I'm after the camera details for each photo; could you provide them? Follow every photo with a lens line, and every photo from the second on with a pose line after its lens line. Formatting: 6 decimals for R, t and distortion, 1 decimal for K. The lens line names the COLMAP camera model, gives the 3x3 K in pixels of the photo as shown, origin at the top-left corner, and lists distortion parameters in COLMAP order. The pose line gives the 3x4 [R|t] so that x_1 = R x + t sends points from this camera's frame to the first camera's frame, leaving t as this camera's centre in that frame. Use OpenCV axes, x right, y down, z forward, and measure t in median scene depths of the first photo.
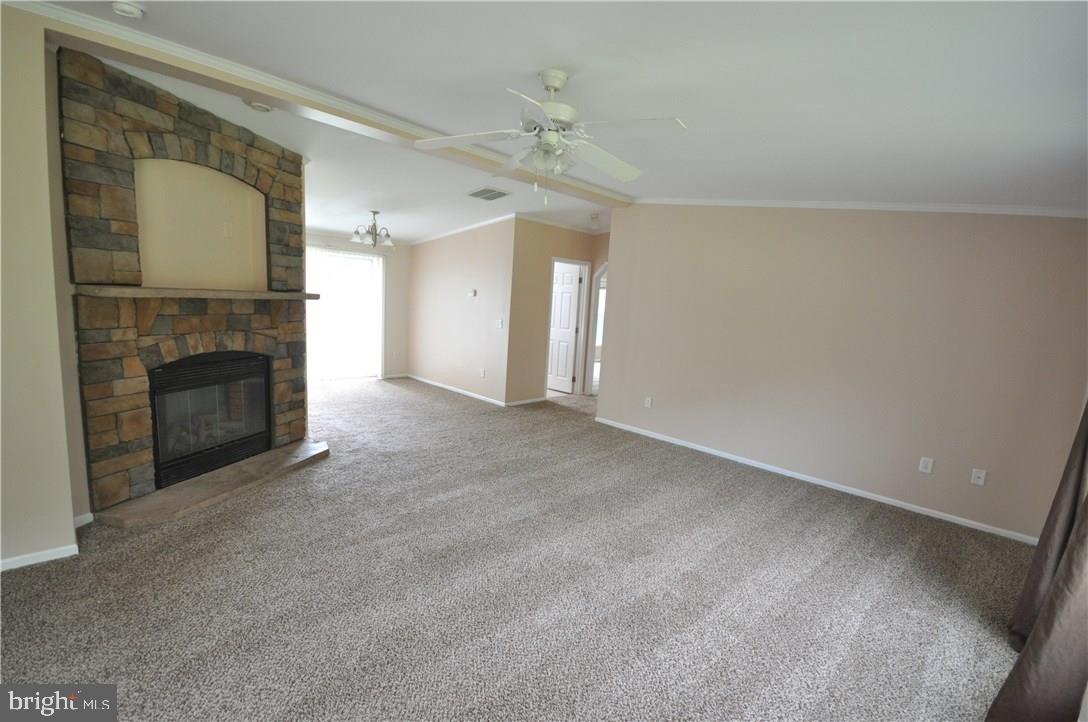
lens RADIAL K [[478.4, 0, 544.9], [0, 478.4, 365.6], [0, 0, 1]] dist [0.009151, -0.008119]
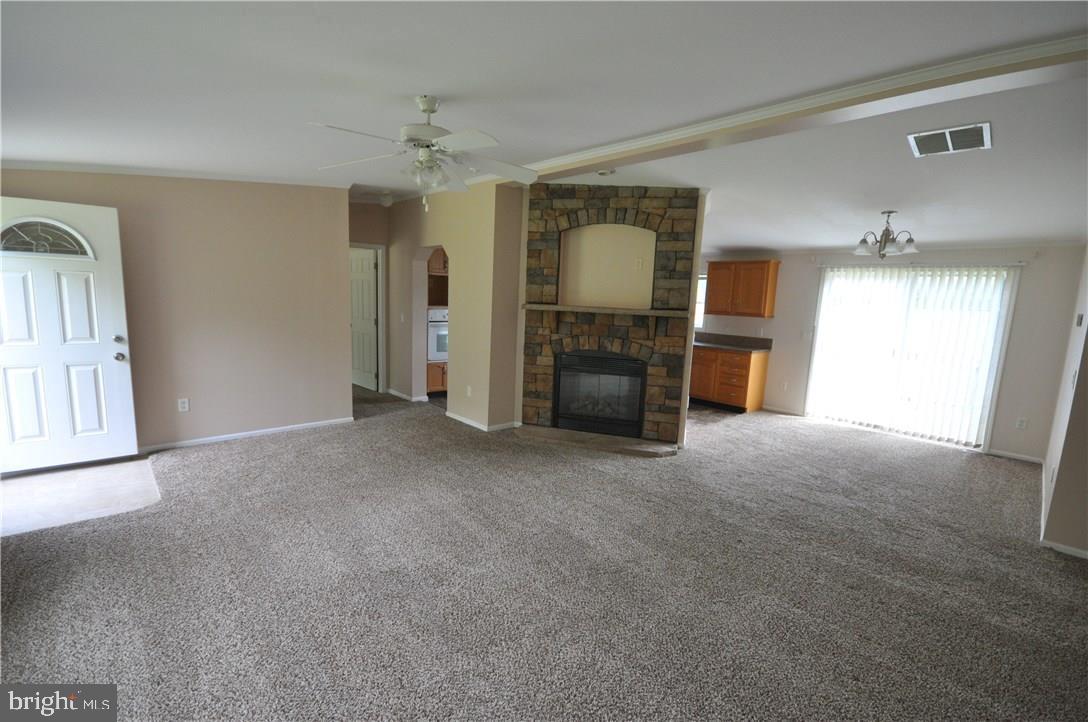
lens RADIAL K [[478.4, 0, 544.9], [0, 478.4, 365.6], [0, 0, 1]] dist [0.009151, -0.008119]
pose [[-0.034924, 0.082290, -0.995996, 0.733428], [-0.186461, 0.978568, 0.087388, -0.078008], [0.981841, 0.188767, -0.018832, 0.860910]]
